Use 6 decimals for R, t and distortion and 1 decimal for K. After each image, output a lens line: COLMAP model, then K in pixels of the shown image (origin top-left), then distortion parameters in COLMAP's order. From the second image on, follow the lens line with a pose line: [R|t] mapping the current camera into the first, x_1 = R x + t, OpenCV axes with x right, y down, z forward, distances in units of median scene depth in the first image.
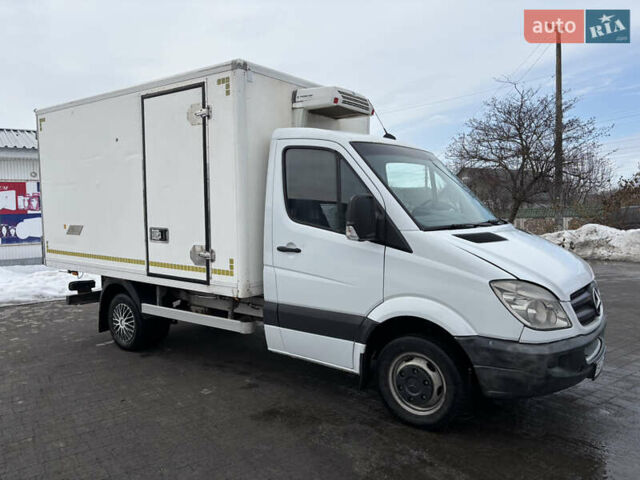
lens RADIAL K [[489.5, 0, 322.2], [0, 489.5, 239.7], [0, 0, 1]] dist [0.042363, -0.052376]
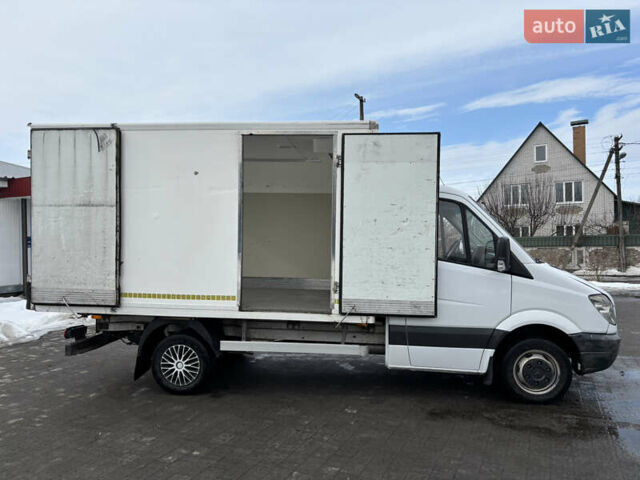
lens RADIAL K [[489.5, 0, 322.0], [0, 489.5, 242.0], [0, 0, 1]] dist [0.042363, -0.052376]
pose [[0.862984, 0.013235, 0.505058, -0.814413], [0.019236, 0.998071, -0.059023, -0.005689], [-0.504865, 0.060651, 0.861065, 0.056878]]
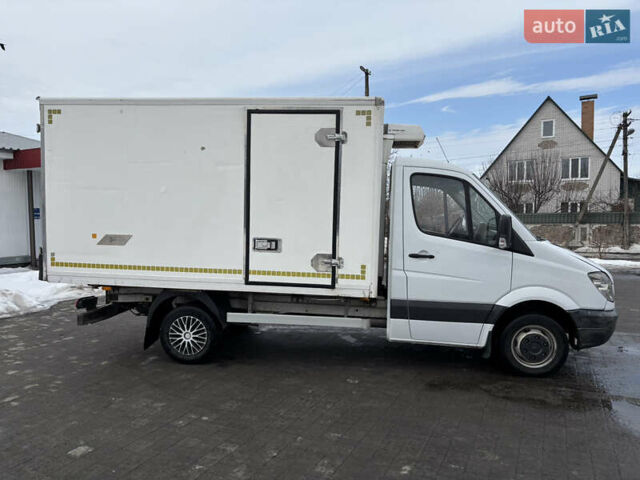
lens RADIAL K [[489.5, 0, 319.5], [0, 489.5, 241.5], [0, 0, 1]] dist [0.042363, -0.052376]
pose [[0.868283, -0.003524, 0.496056, -0.828877], [0.008518, 0.999933, -0.007807, -0.008241], [-0.495995, 0.011005, 0.868255, 0.040022]]
